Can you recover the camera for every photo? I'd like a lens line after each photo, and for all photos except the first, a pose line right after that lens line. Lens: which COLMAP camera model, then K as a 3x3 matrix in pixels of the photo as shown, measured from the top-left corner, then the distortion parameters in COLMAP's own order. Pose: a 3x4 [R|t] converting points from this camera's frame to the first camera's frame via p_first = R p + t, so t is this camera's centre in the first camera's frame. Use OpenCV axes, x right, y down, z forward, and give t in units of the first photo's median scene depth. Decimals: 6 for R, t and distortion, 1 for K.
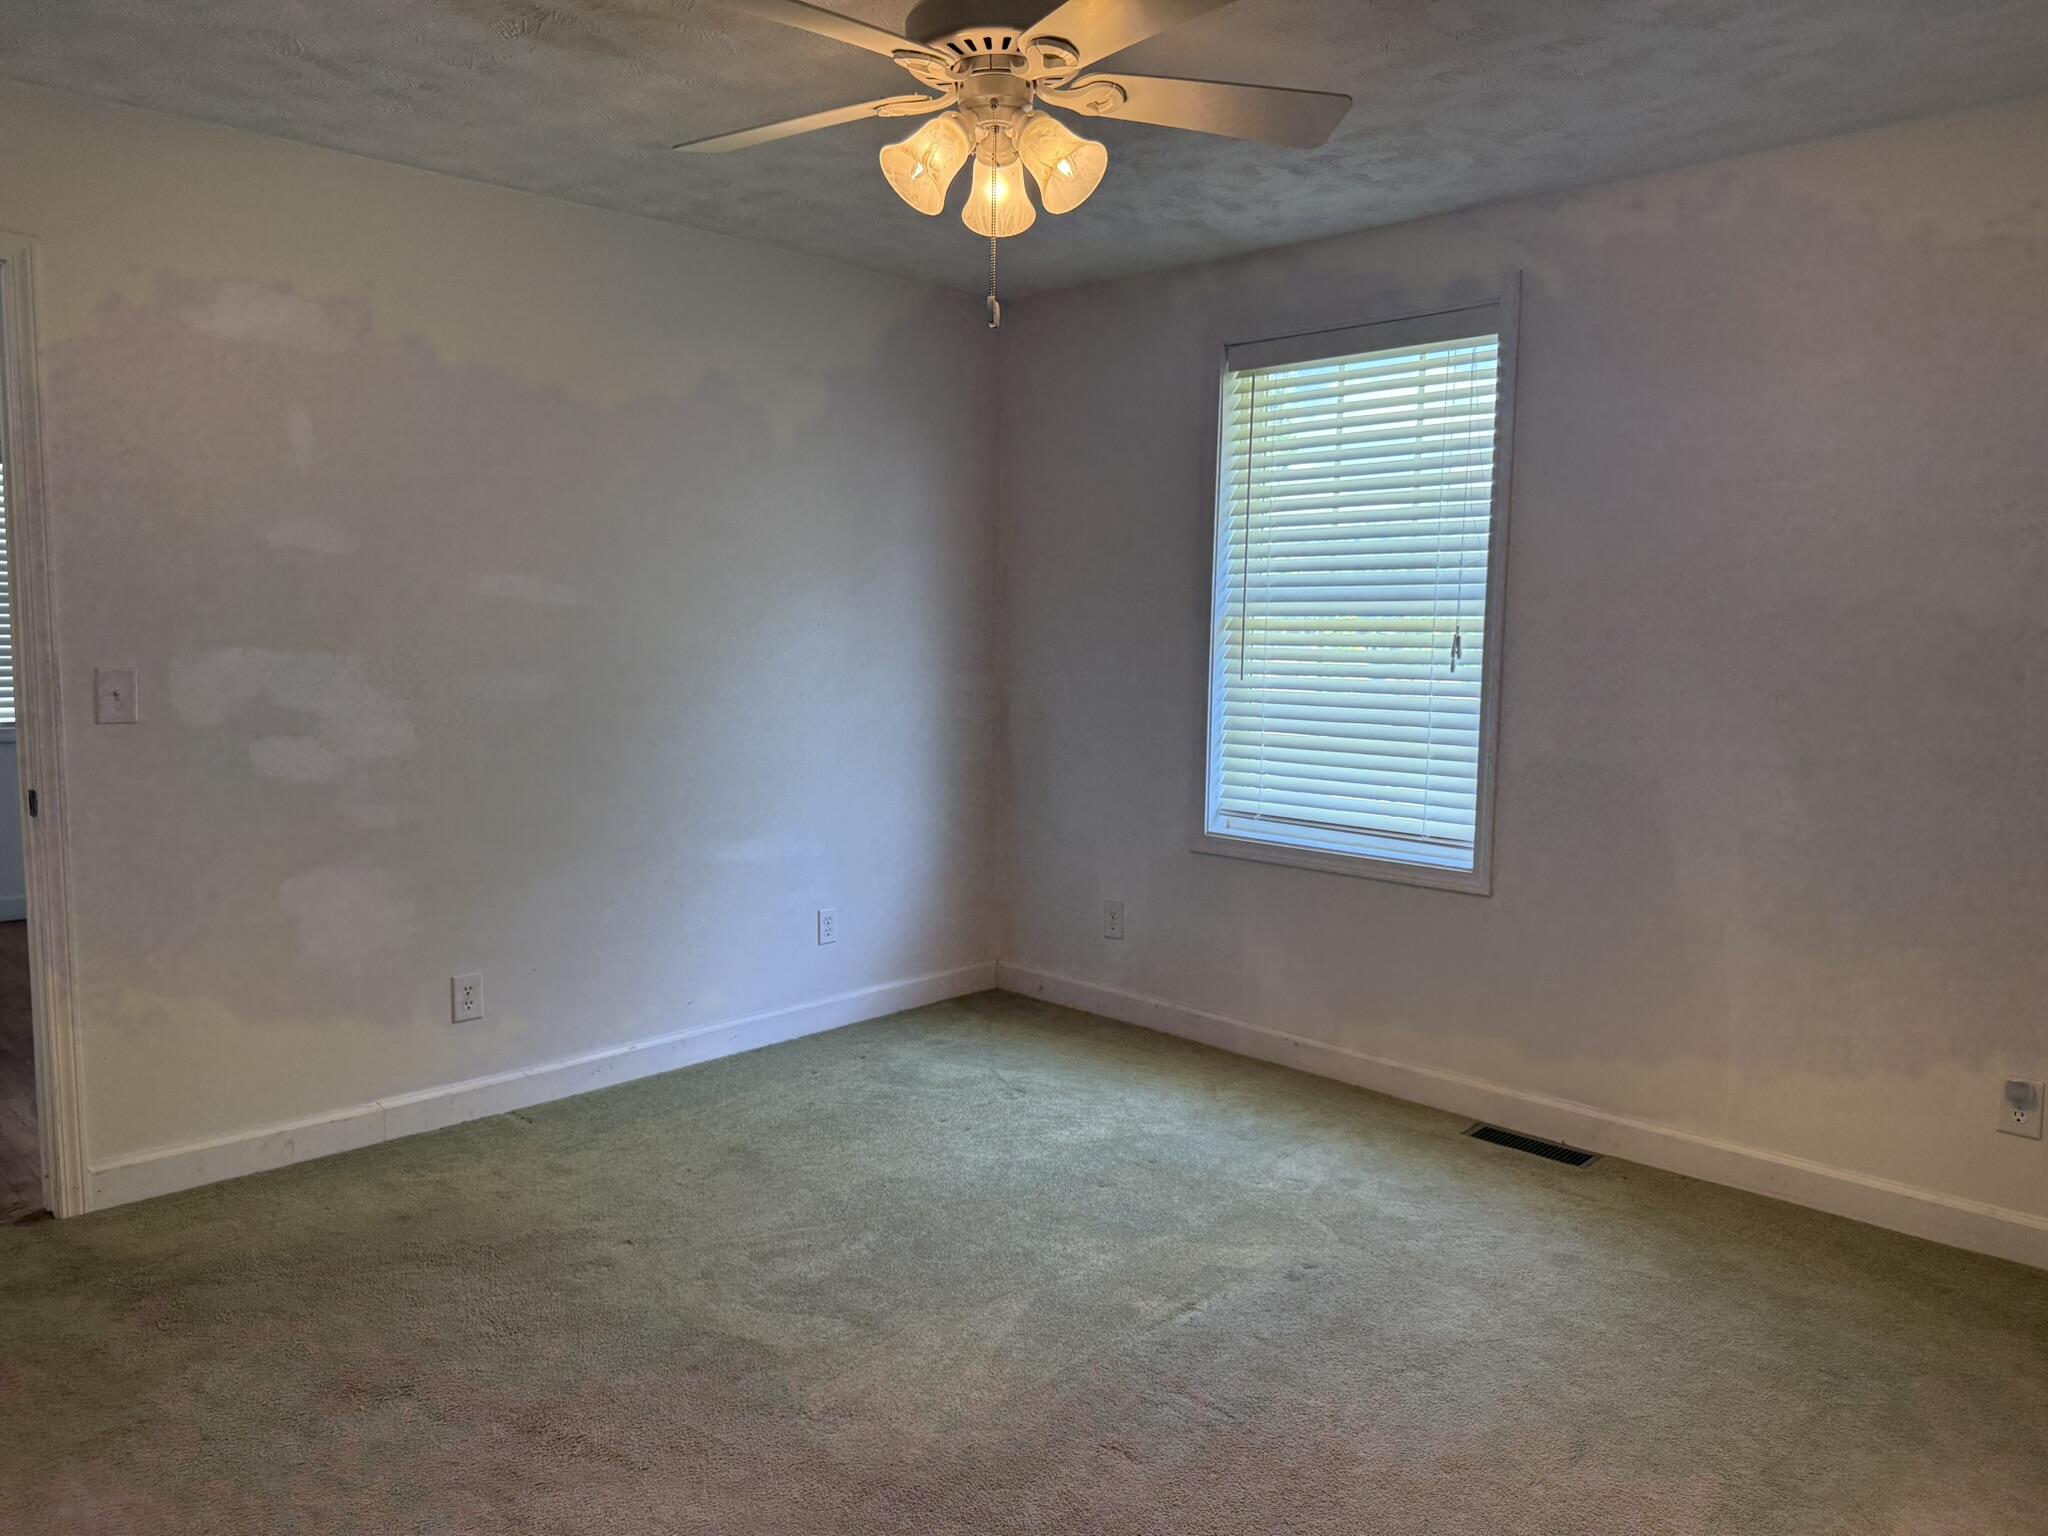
lens RADIAL K [[1442.3, 0, 1023.9], [0, 1442.3, 772.8], [0, 0, 1]] dist [0.079778, -0.116922]
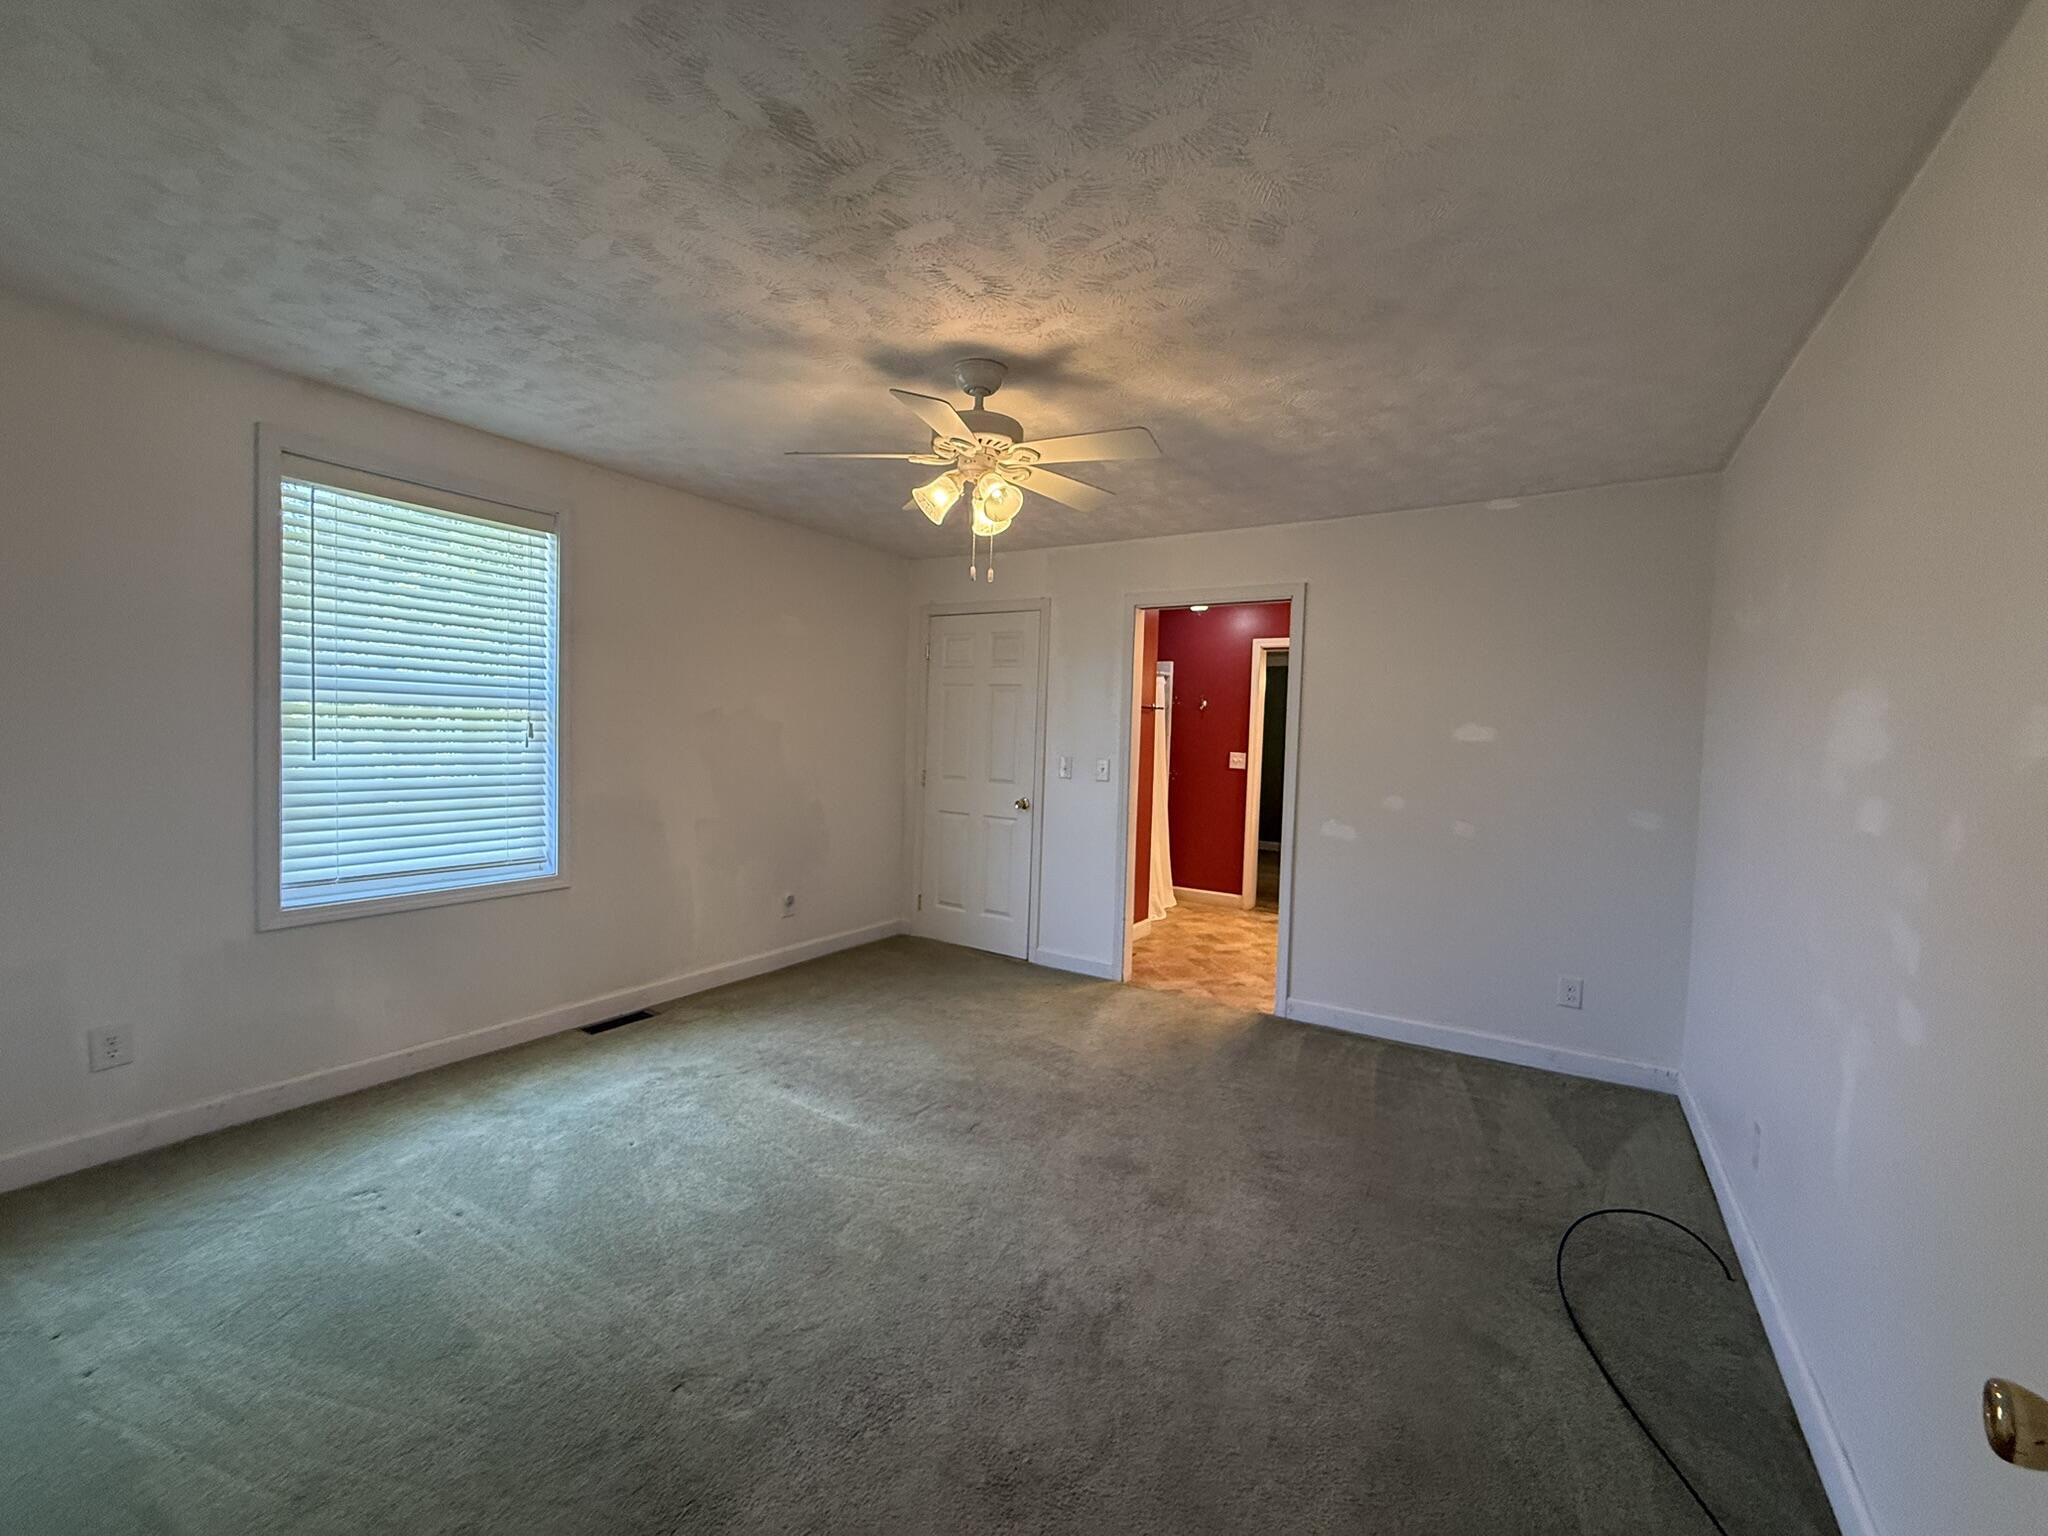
lens RADIAL K [[818.0, 0, 1017.9], [0, 818.0, 765.2], [0, 0, 1]] dist [-0.000118, 0.000175]
pose [[-0.197321, -0.061850, 0.978386, -0.720257], [0.067902, 0.994749, 0.076579, -0.092884], [-0.977985, 0.081545, -0.192085, 0.761320]]
